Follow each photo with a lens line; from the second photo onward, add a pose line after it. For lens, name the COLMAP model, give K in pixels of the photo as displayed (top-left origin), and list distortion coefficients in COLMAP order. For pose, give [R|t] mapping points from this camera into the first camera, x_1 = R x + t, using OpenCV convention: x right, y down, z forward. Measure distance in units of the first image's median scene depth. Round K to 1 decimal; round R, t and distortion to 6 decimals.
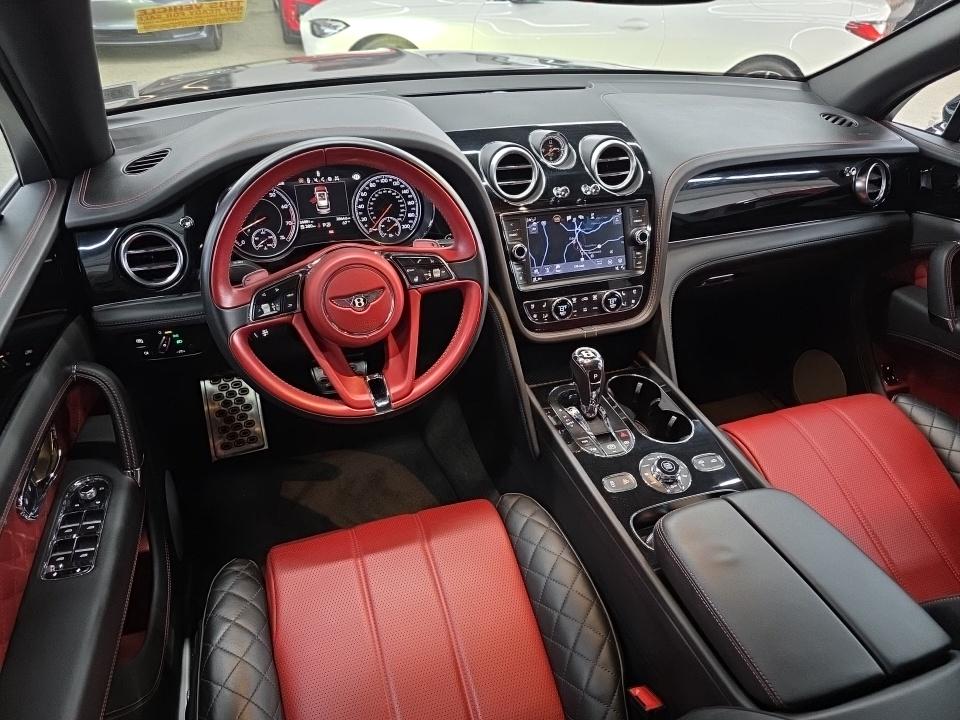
lens RADIAL K [[651.8, 0, 476.7], [0, 651.8, 361.3], [0, 0, 1]] dist [0.022467, -0.028902]
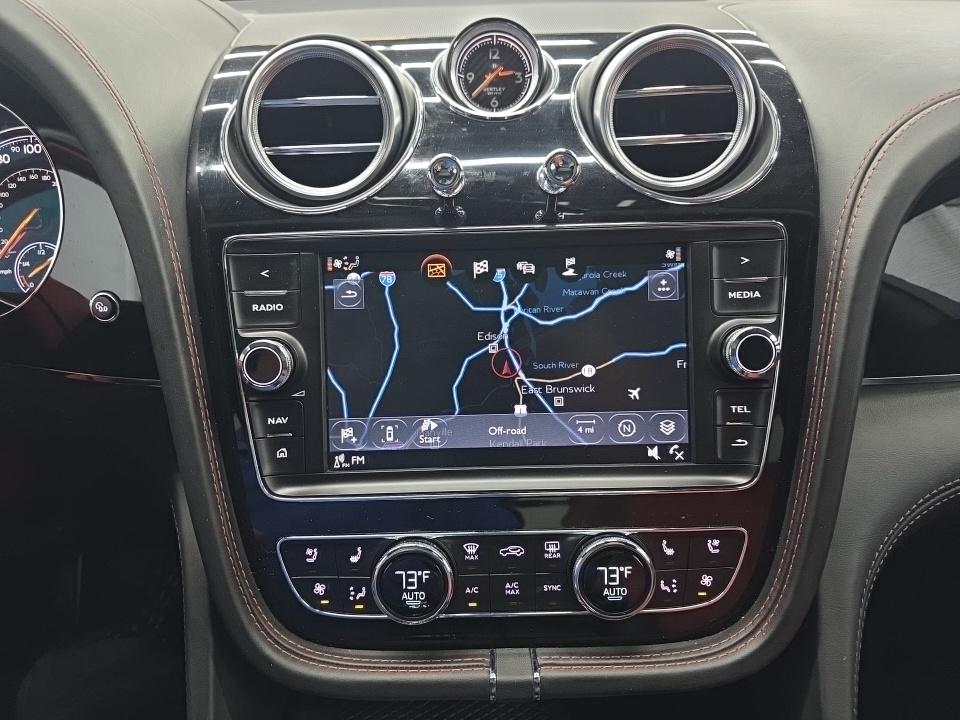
lens RADIAL K [[651.8, 0, 482.8], [0, 651.8, 354.4], [0, 0, 1]] dist [0.022467, -0.028902]
pose [[0.944680, 0.089776, -0.315468, 0.235182], [-0.133104, 0.983985, -0.118562, -0.143833], [0.299771, 0.153994, 0.941500, 0.718252]]
